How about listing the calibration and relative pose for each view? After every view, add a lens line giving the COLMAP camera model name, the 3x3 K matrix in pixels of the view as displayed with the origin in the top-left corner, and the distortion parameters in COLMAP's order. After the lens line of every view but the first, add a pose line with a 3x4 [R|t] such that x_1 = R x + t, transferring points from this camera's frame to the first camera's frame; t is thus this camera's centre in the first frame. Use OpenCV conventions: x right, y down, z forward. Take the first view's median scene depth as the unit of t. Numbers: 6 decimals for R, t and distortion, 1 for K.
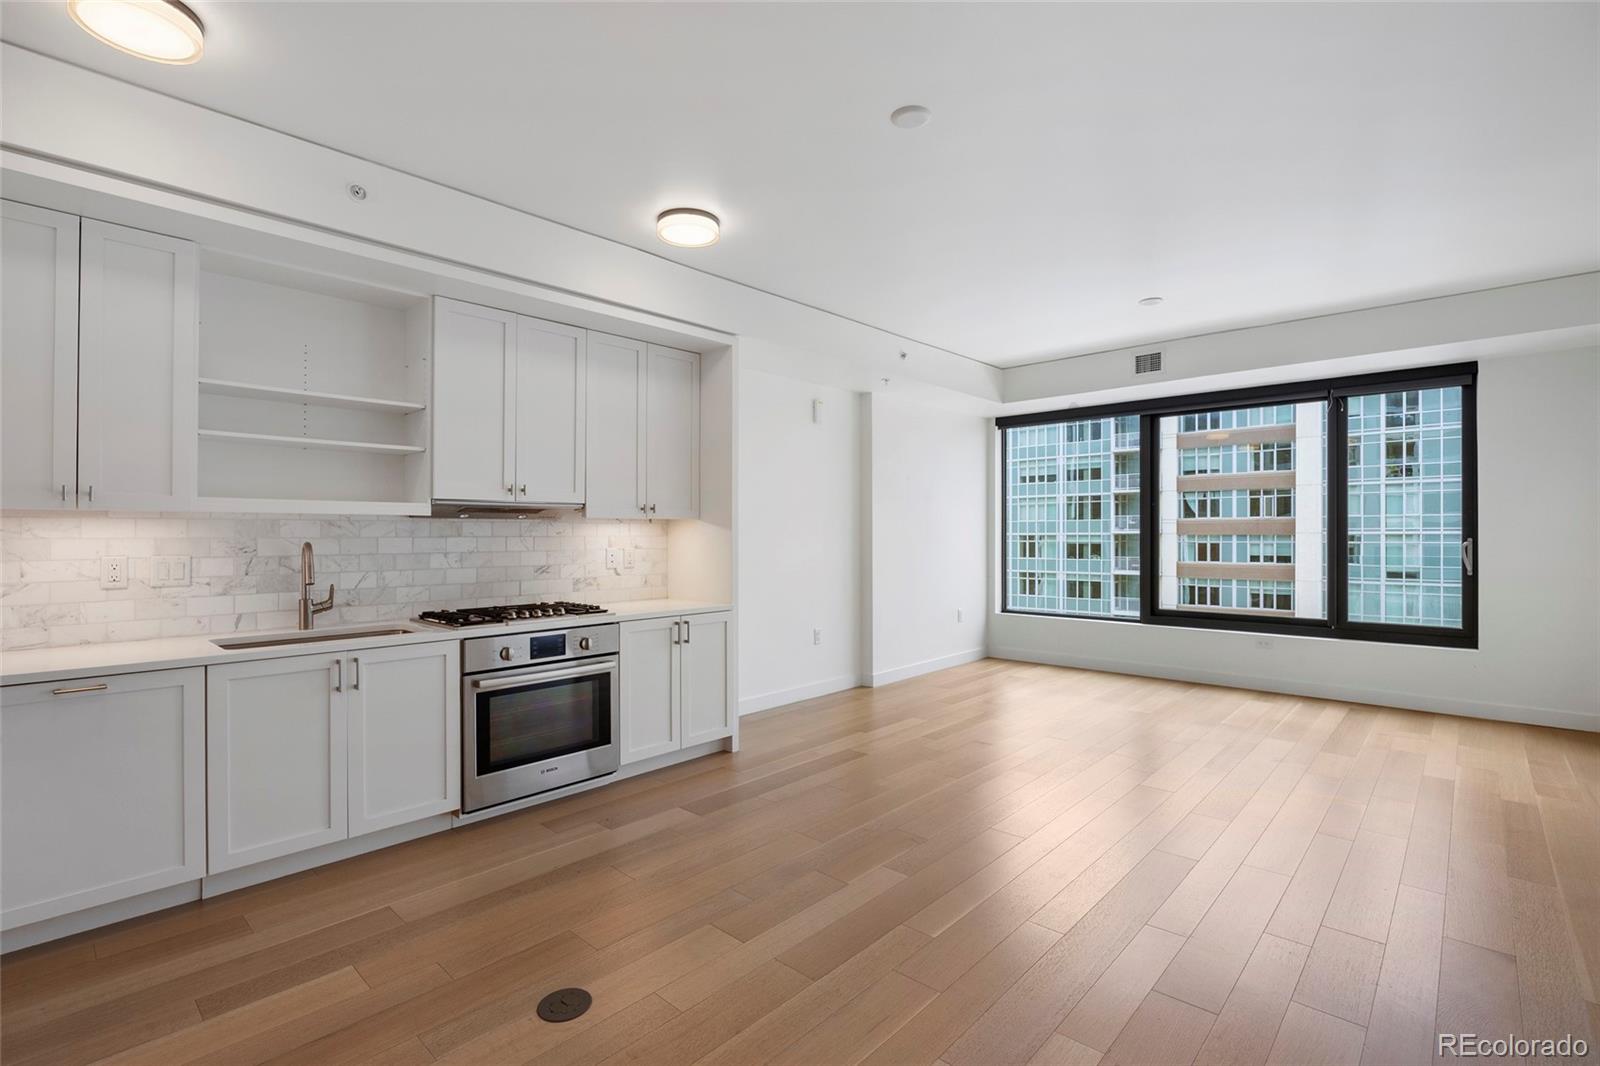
lens RADIAL K [[732.3, 0, 803.7], [0, 732.3, 534.6], [0, 0, 1]] dist [-0.016431, 0.003667]
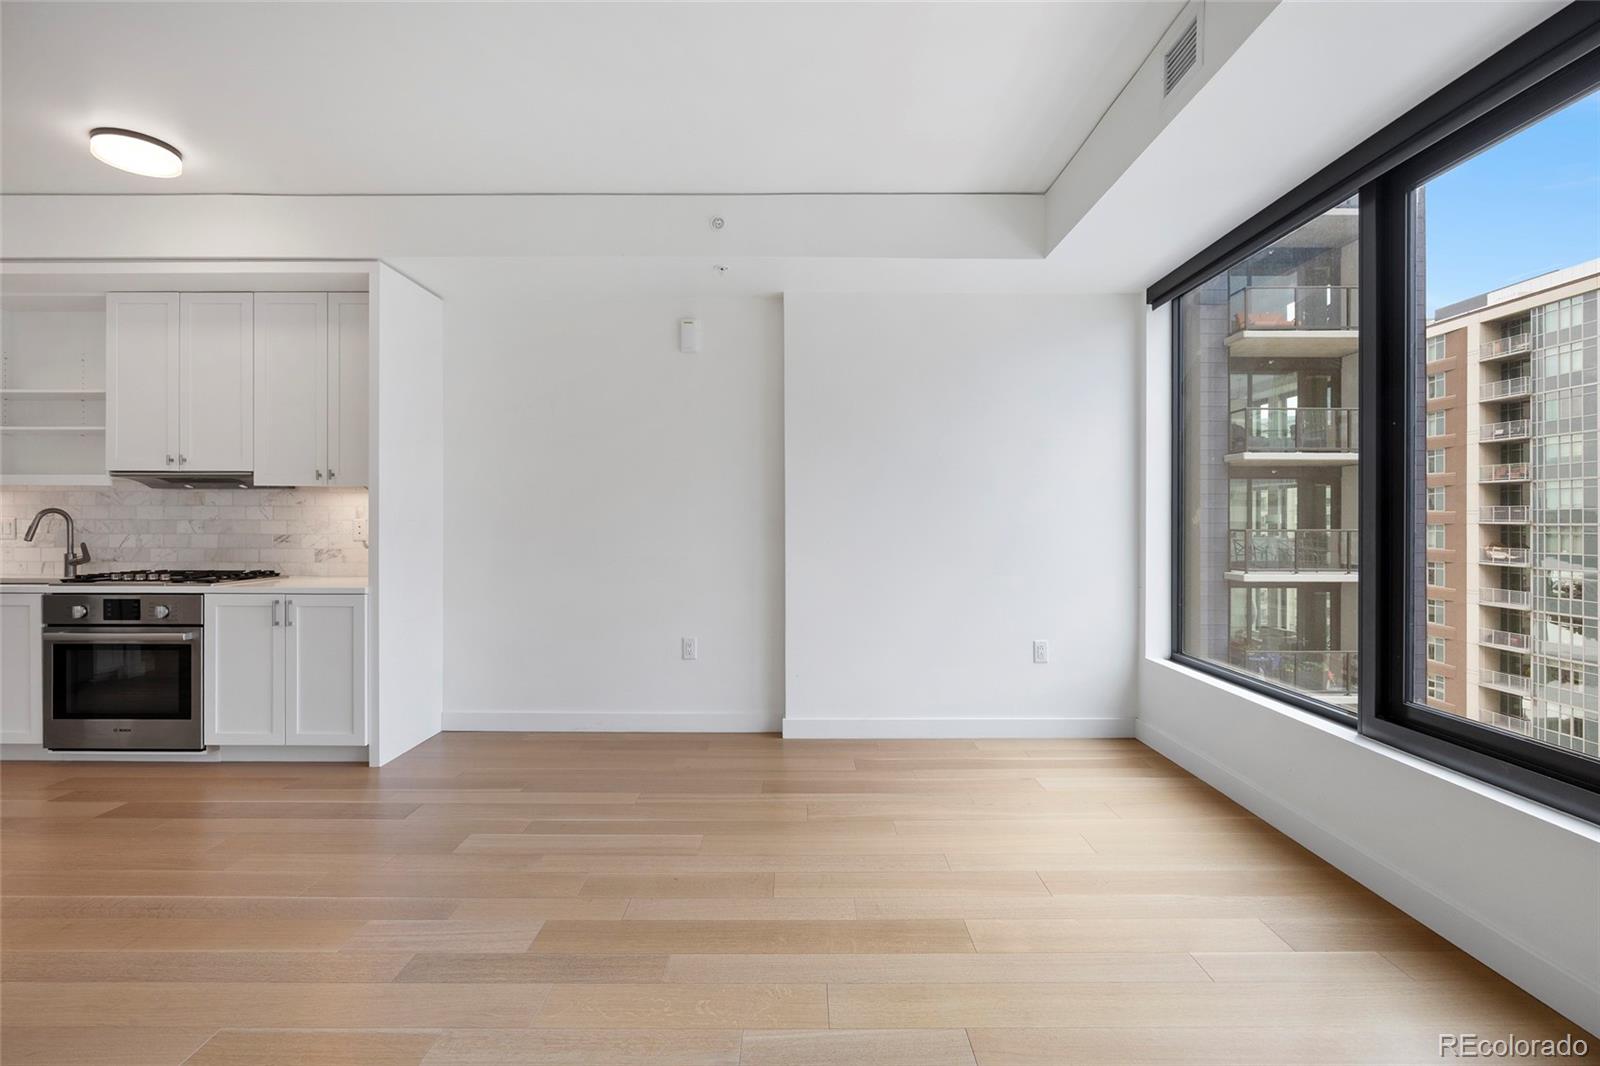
lens RADIAL K [[732.3, 0, 800.5], [0, 732.3, 524.6], [0, 0, 1]] dist [-0.016431, 0.003667]
pose [[0.680306, 0.008850, -0.732875, 0.797542], [-0.006851, 0.999960, 0.005716, 0.015918], [0.732896, 0.001132, 0.680339, 0.765749]]
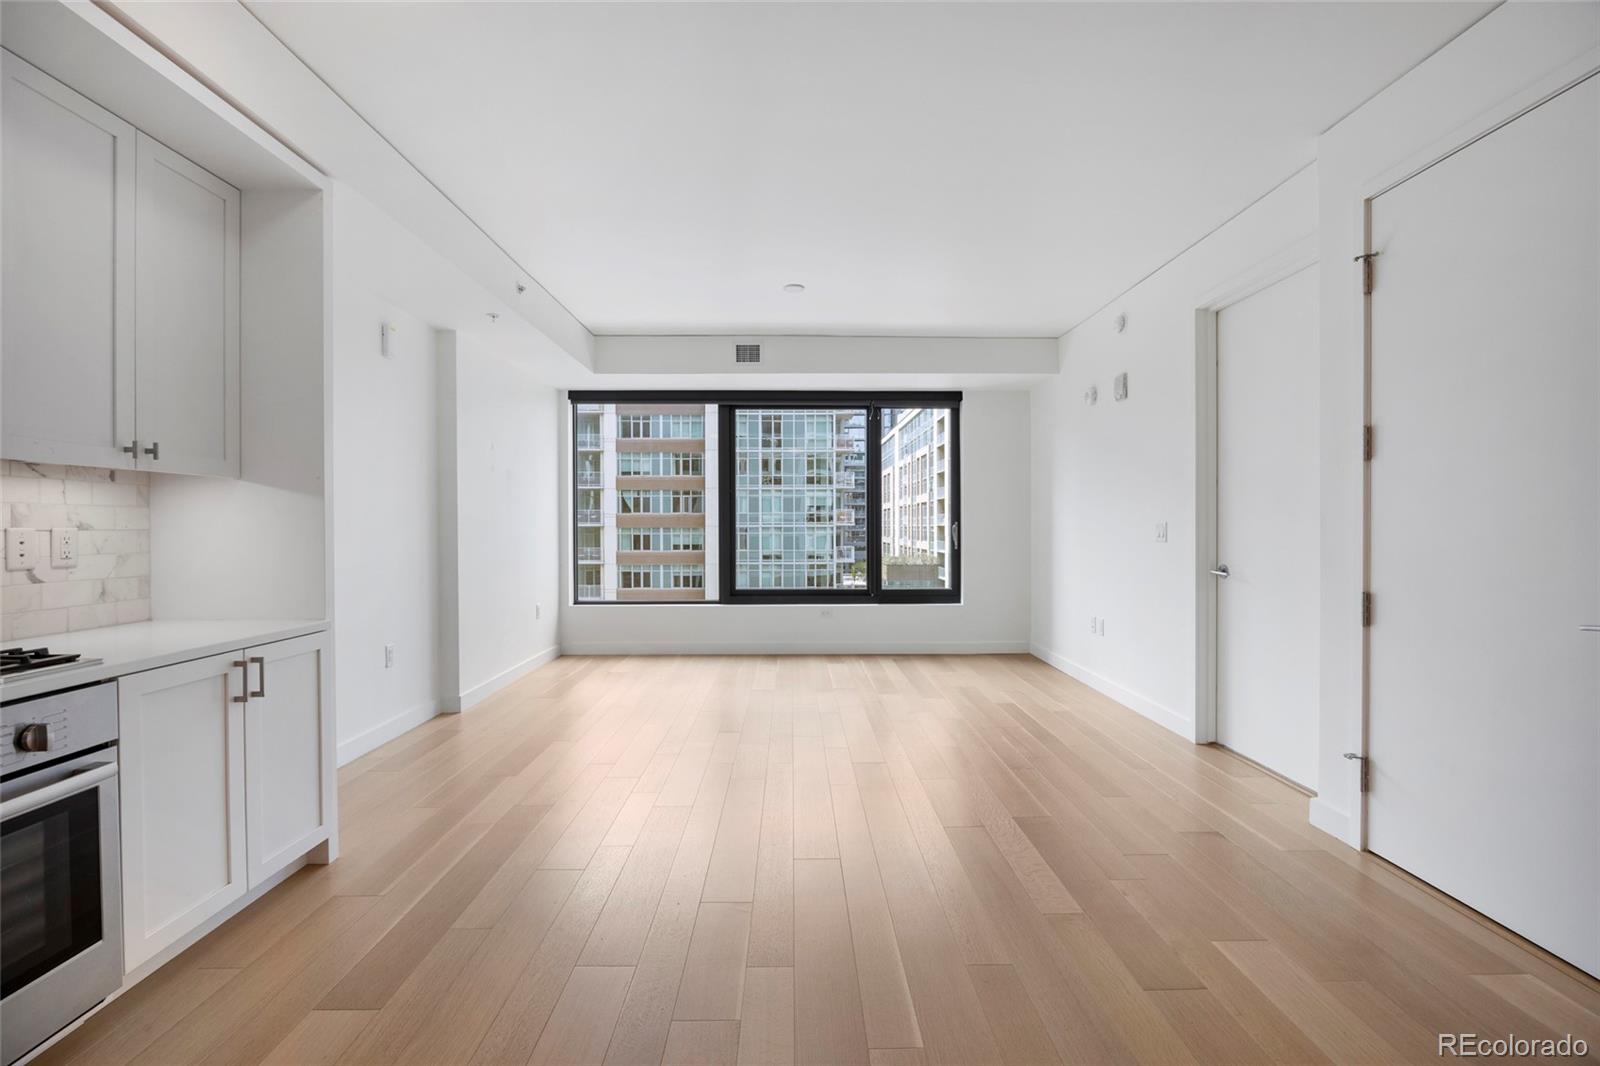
lens RADIAL K [[687.1, 0, 811.0], [0, 687.1, 533.7], [0, 0, 1]] dist [-0.020141, 0.002856]
pose [[0.718295, -0.006325, 0.695709, -0.191888], [0.000911, 0.999966, 0.008151, 0.019002], [-0.695738, -0.005221, 0.718277, 0.306390]]
